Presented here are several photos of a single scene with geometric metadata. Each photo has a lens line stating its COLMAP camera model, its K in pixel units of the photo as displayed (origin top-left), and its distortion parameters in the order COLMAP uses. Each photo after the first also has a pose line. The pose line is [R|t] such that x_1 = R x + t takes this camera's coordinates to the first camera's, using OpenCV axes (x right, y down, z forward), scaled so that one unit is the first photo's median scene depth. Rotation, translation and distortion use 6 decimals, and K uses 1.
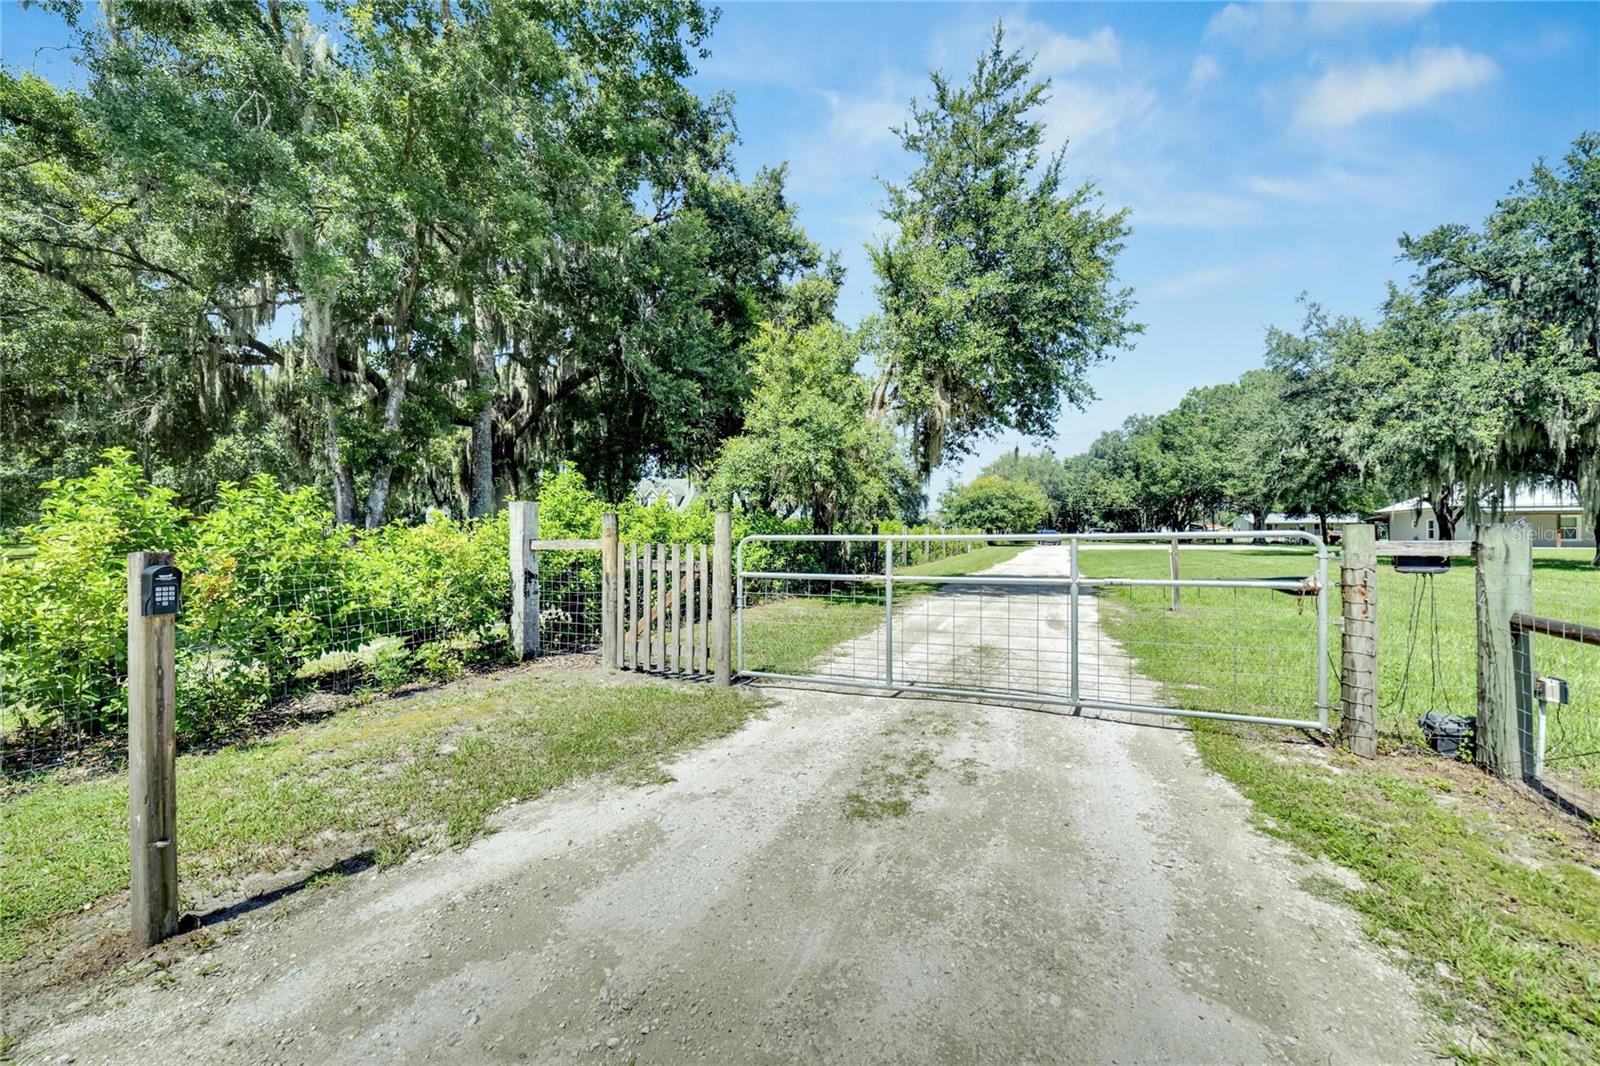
lens RADIAL K [[646.2, 0, 801.0], [0, 646.2, 551.2], [0, 0, 1]] dist [-0.000532, 0.002485]
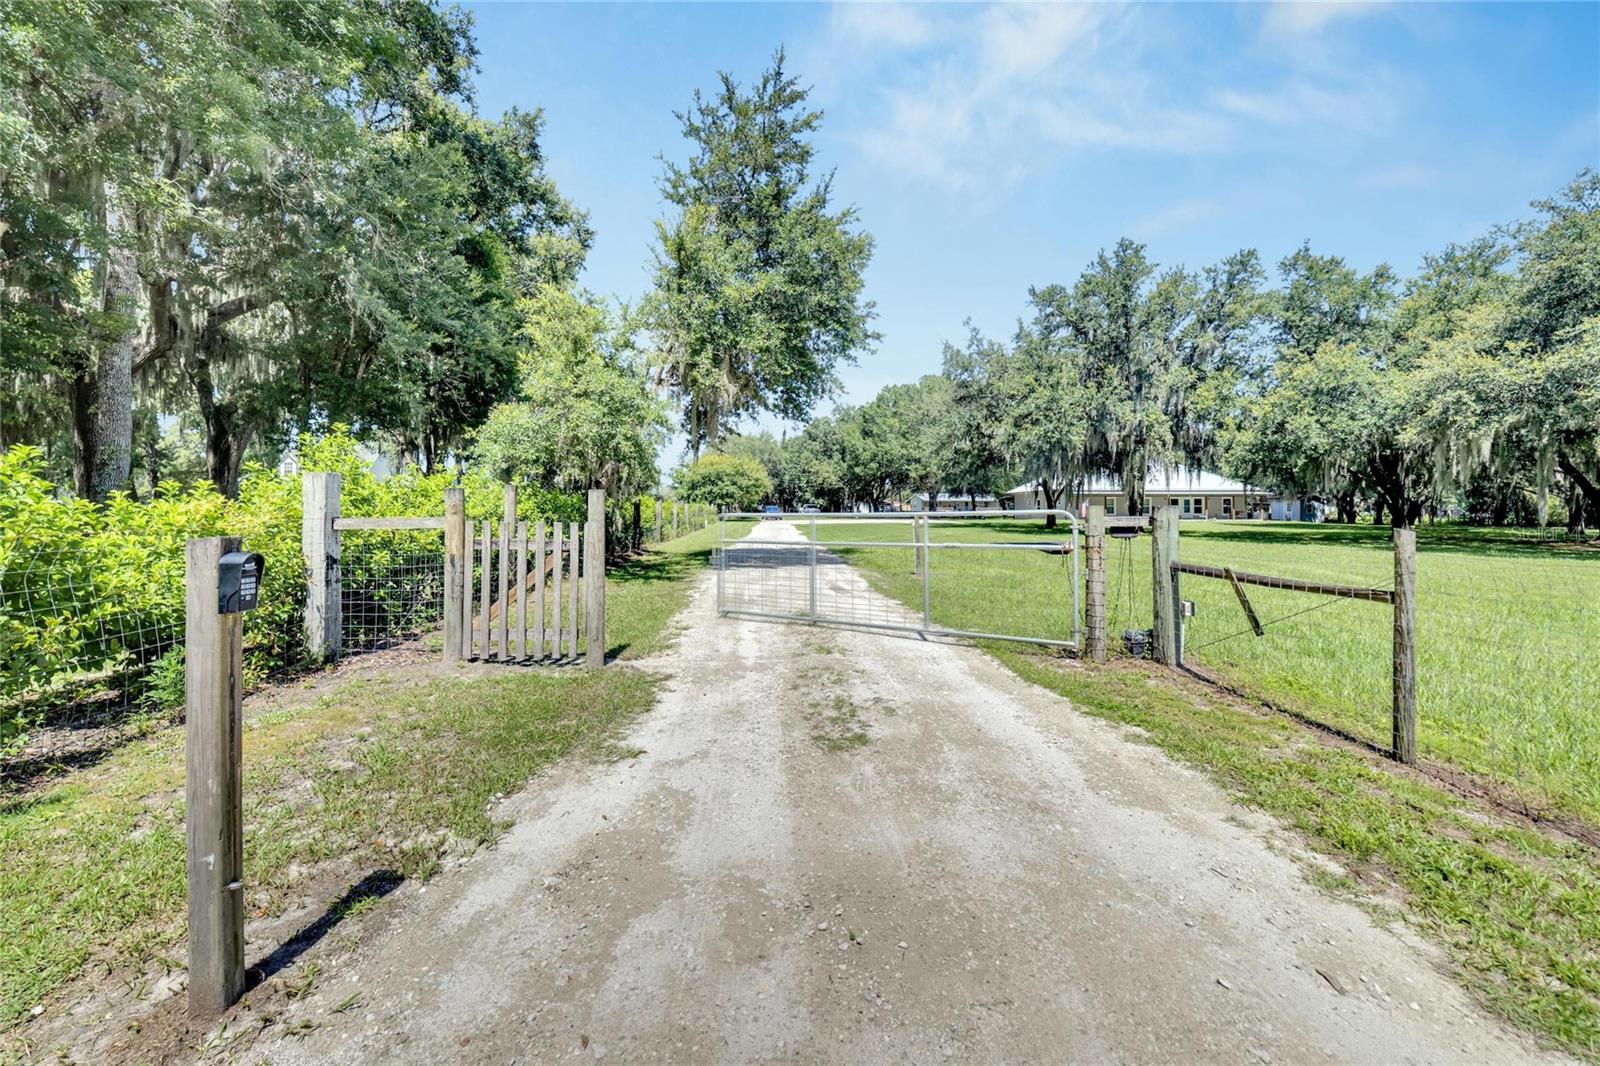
lens RADIAL K [[666.6, 0, 800.5], [0, 666.6, 520.3], [0, 0, 1]] dist [-0.002520, 0.003005]
pose [[0.895455, -0.005894, 0.445113, -0.131887], [0.009918, 0.999928, -0.006712, -0.001363], [-0.445041, 0.010425, 0.895449, -0.019074]]
